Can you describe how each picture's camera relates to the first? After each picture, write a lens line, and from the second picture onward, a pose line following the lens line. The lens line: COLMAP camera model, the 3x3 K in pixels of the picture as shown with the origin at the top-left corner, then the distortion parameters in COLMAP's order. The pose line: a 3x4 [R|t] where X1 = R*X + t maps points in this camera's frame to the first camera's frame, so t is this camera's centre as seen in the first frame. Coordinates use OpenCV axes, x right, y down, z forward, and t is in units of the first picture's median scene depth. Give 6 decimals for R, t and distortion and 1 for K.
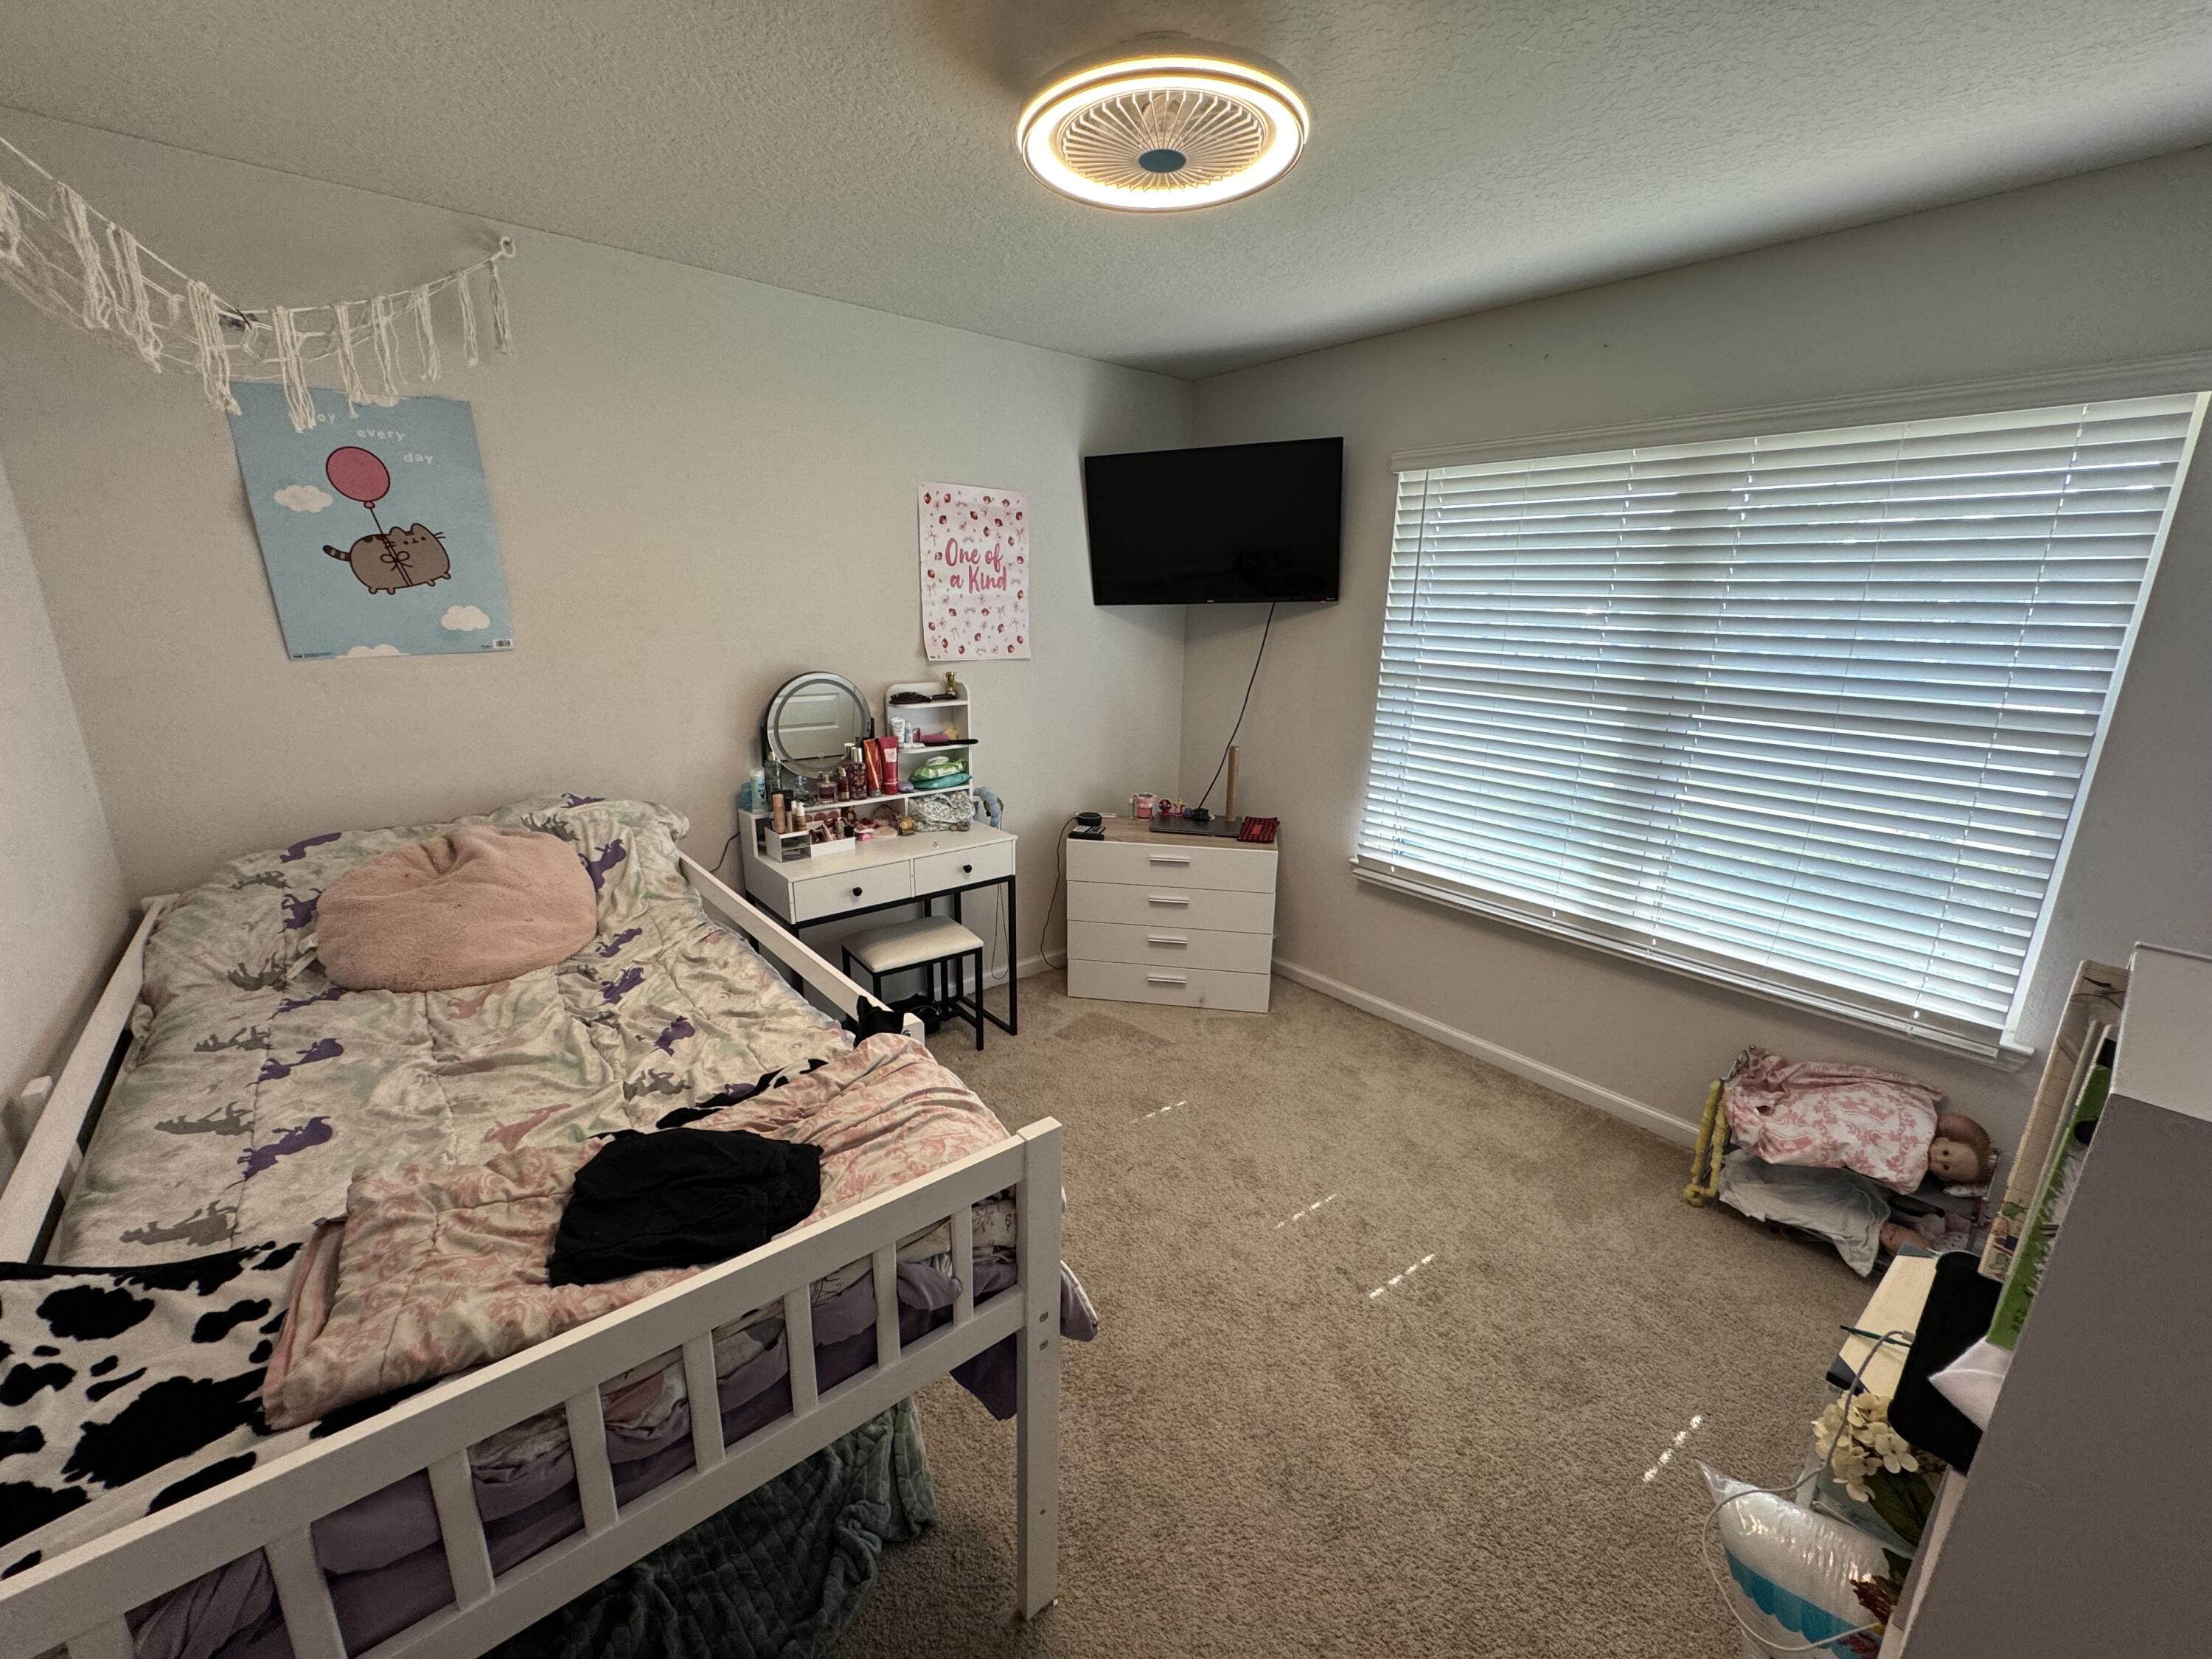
lens RADIAL K [[884.4, 0, 1106.0], [0, 884.4, 829.5], [0, 0, 1]] dist [0.000980, 0.000145]
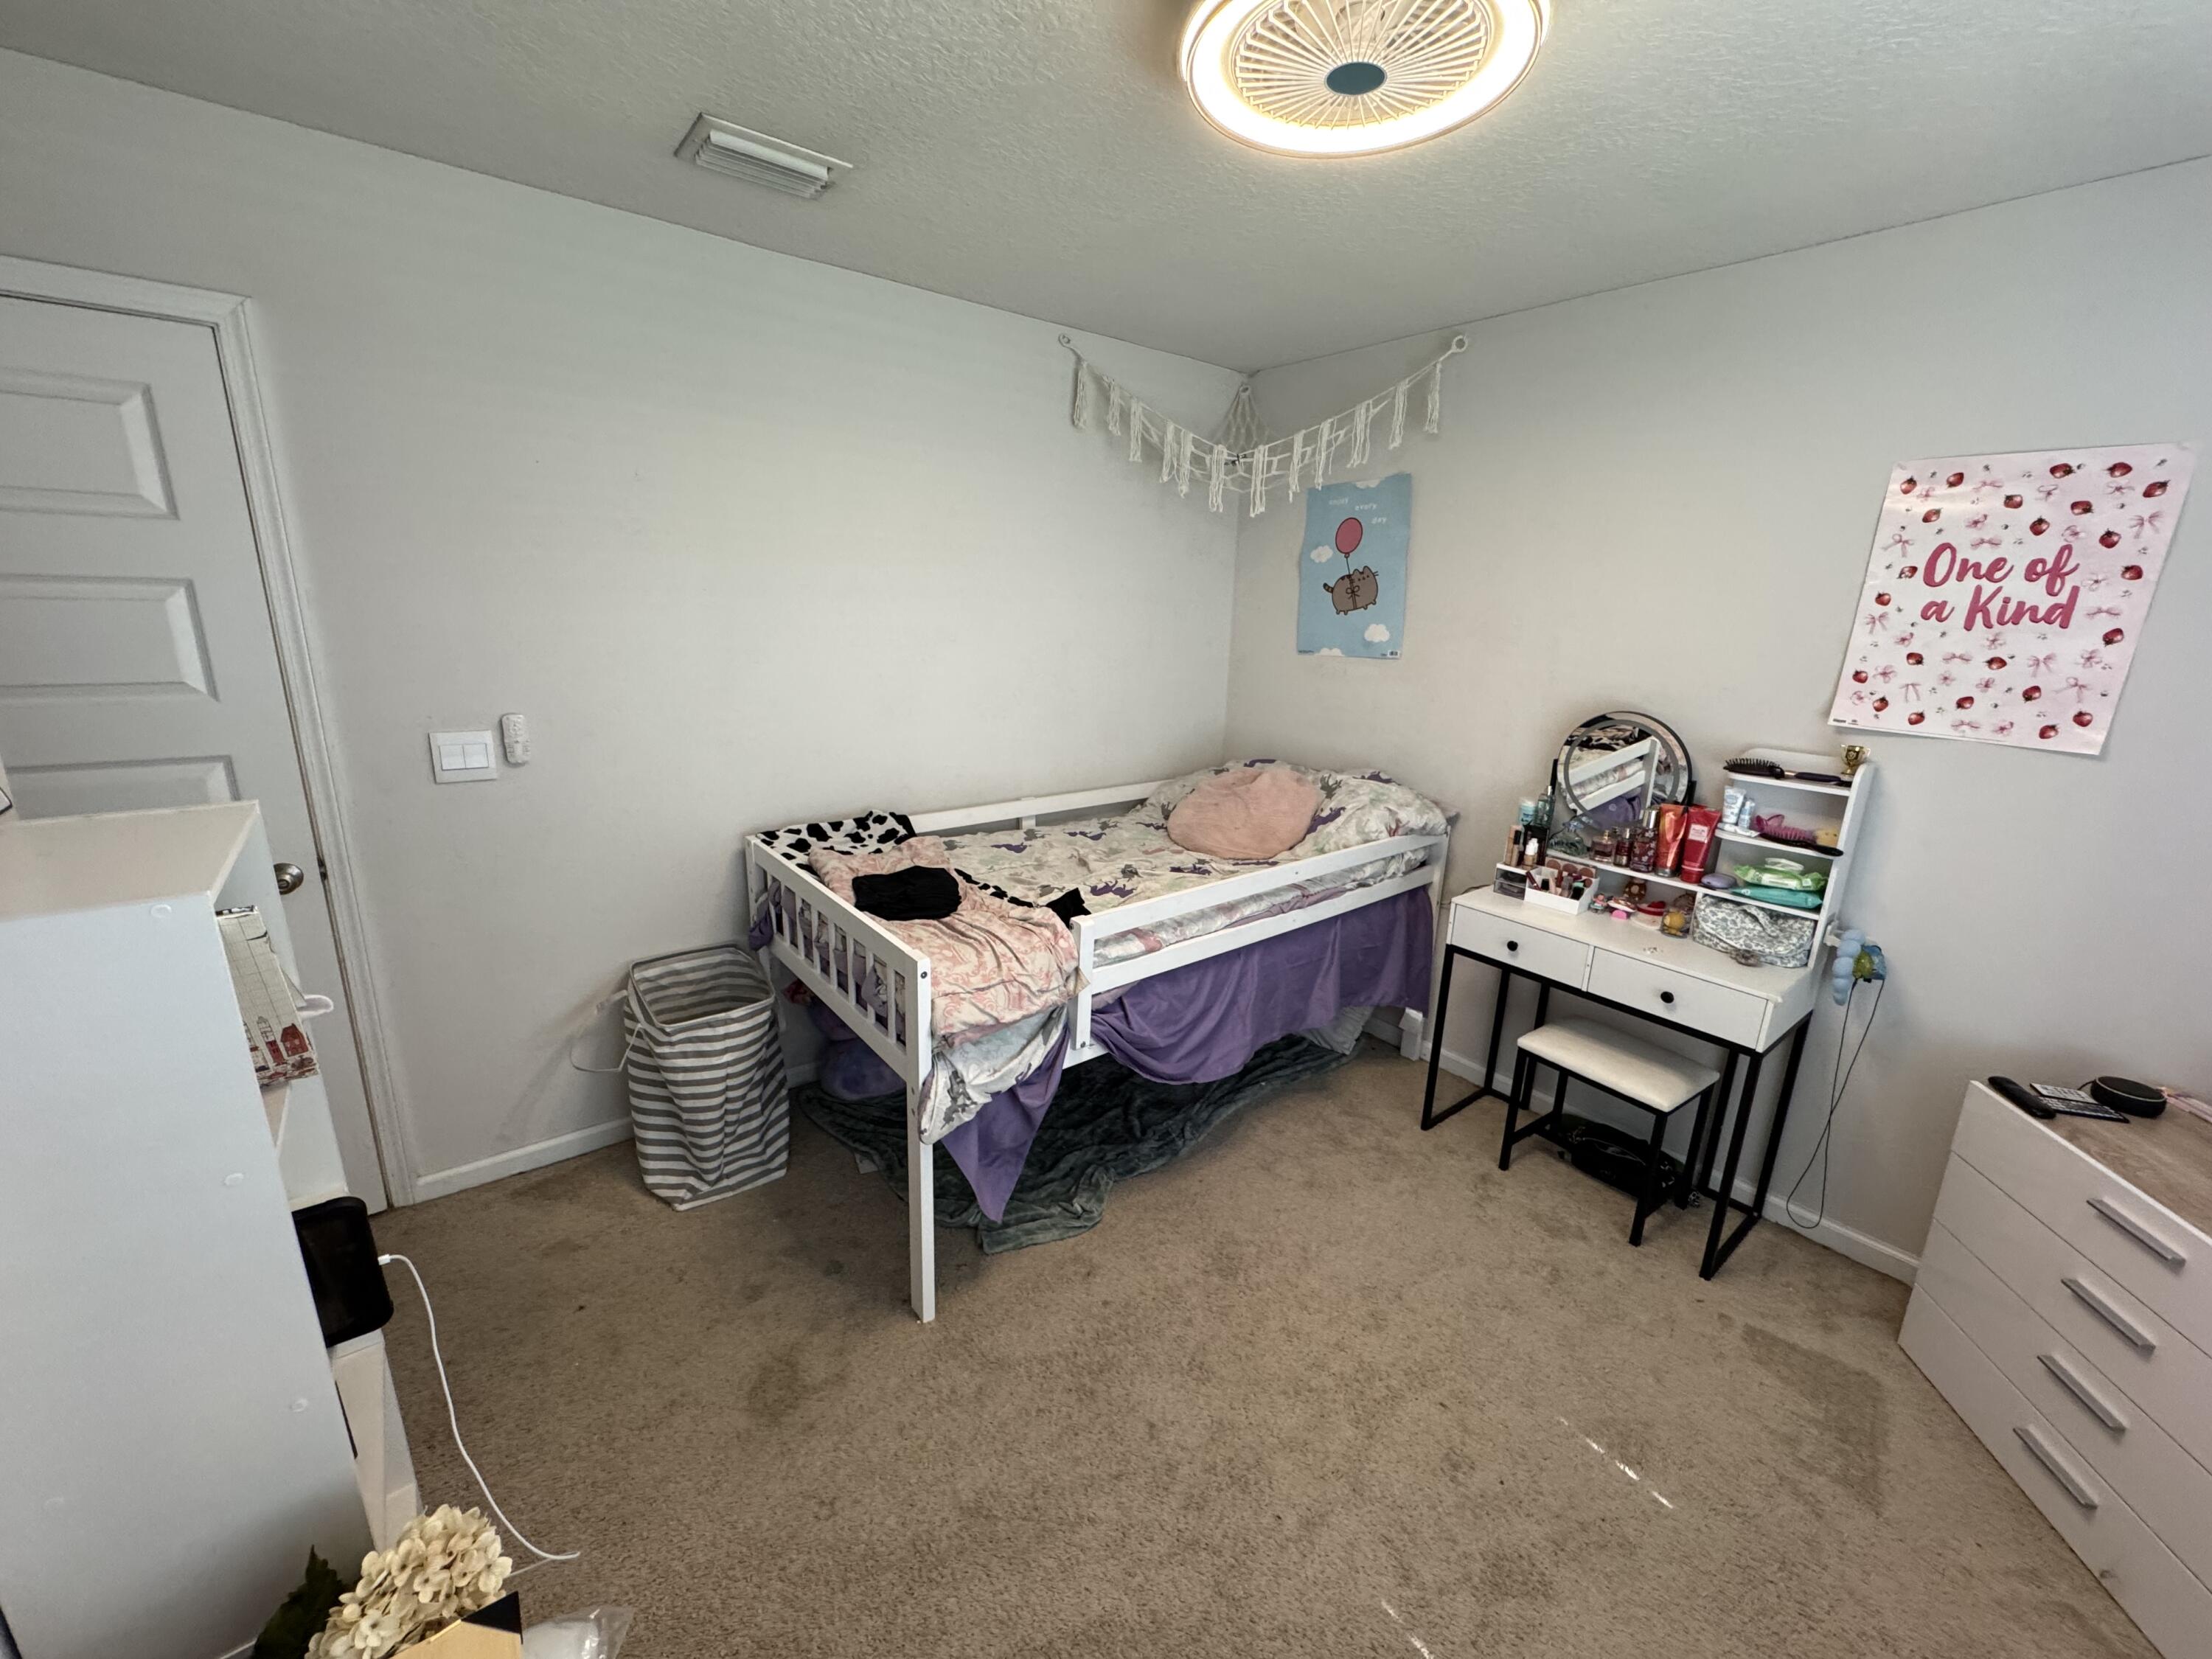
lens RADIAL K [[884.4, 0, 1106.0], [0, 884.4, 829.5], [0, 0, 1]] dist [0.000980, 0.000145]
pose [[-0.027717, 0.236442, -0.971250, 0.510036], [-0.290574, 0.927762, 0.234147, -0.115030], [0.956451, 0.288710, 0.042989, 0.464697]]
